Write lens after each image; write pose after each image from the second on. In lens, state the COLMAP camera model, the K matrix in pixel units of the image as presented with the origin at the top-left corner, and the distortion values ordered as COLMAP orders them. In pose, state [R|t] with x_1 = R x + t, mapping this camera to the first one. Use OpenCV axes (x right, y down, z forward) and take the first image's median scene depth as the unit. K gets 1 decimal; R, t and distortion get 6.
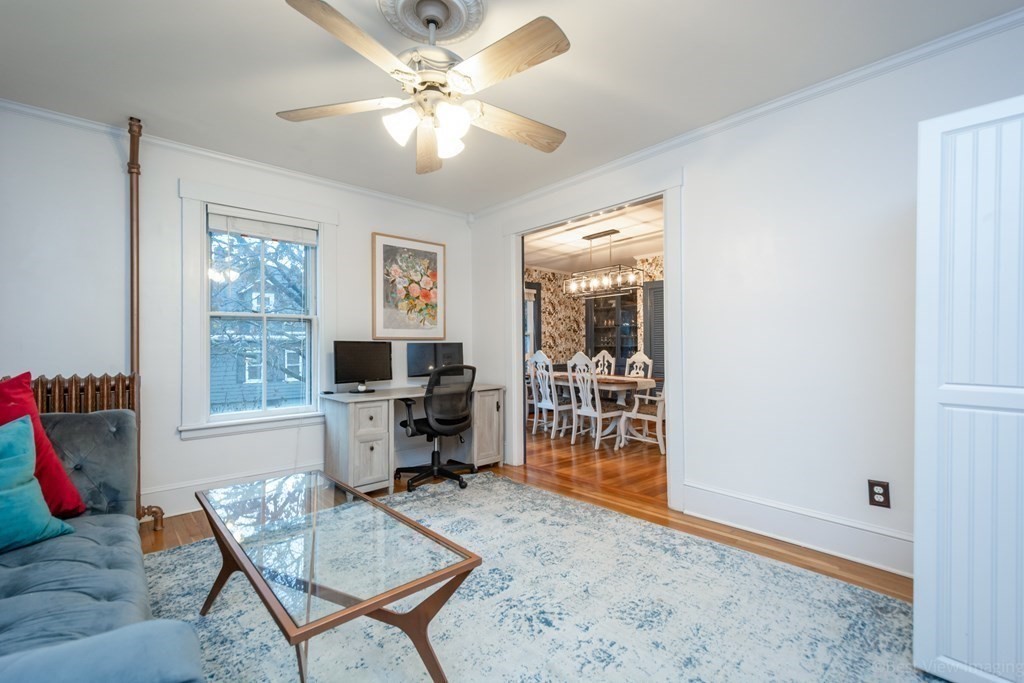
lens RADIAL K [[454.0, 0, 514.4], [0, 454.0, 344.6], [0, 0, 1]] dist [0.018362, -0.003480]
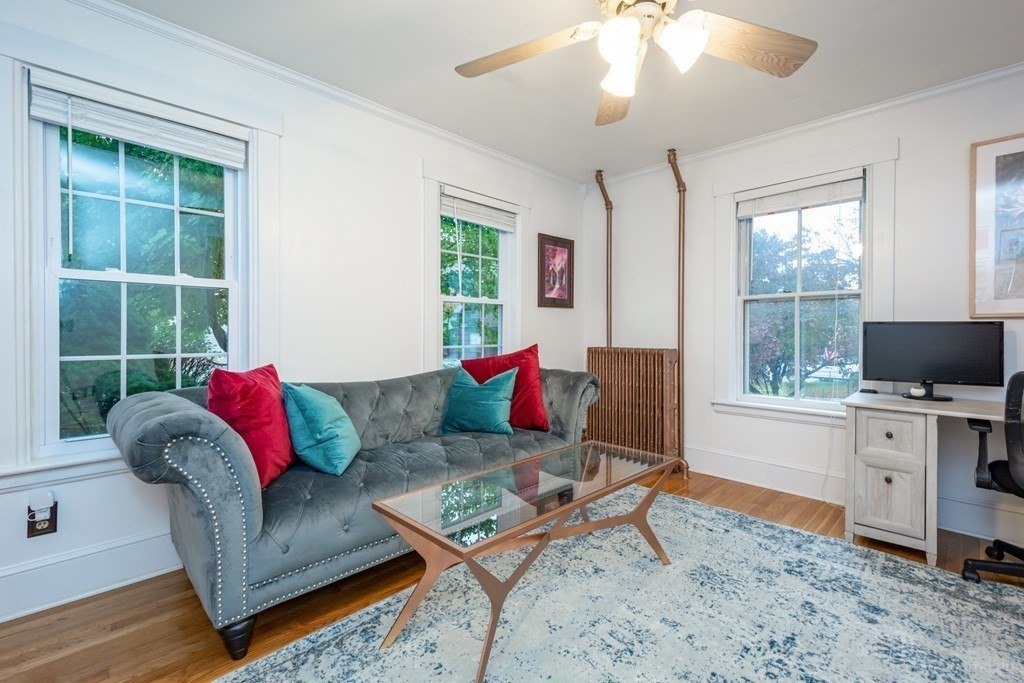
lens RADIAL K [[454.0, 0, 518.5], [0, 454.0, 334.1], [0, 0, 1]] dist [0.018362, -0.003480]
pose [[0.054041, 0.012929, -0.998455, 0.278485], [0.004310, 0.999904, 0.013181, -0.000415], [0.998529, -0.005016, 0.053980, 0.342558]]
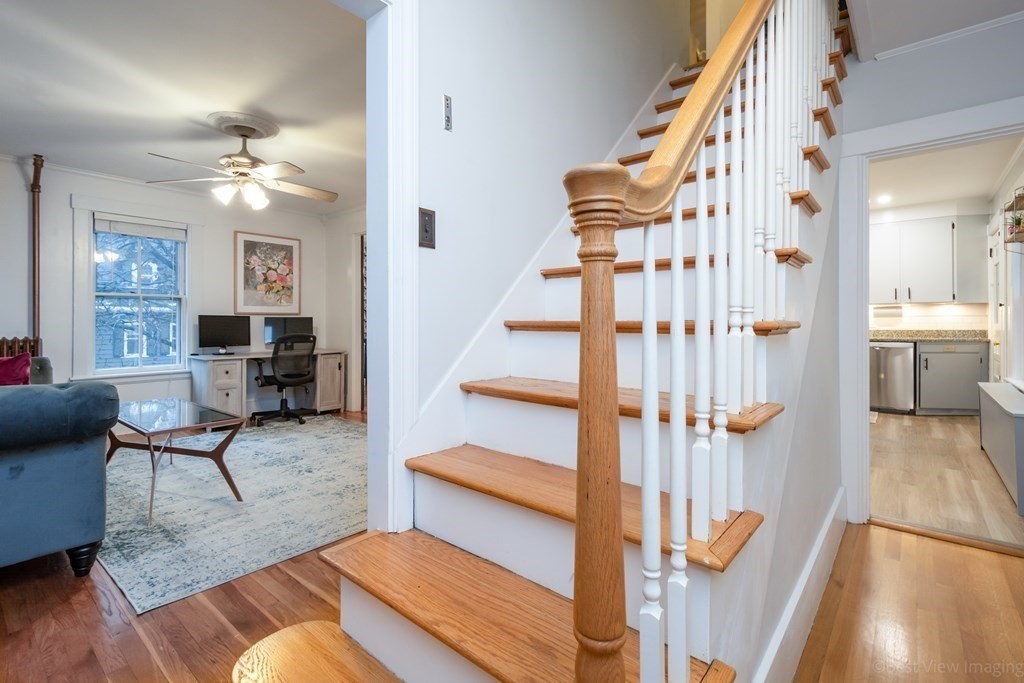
lens RADIAL K [[478.9, 0, 517.6], [0, 478.9, 322.7], [0, 0, 1]] dist [0.004440, -0.001020]
pose [[0.987957, 0.008033, 0.154521, 0.264877], [-0.009293, 0.999929, 0.007434, -0.004478], [-0.154450, -0.008781, 0.987962, -0.453041]]
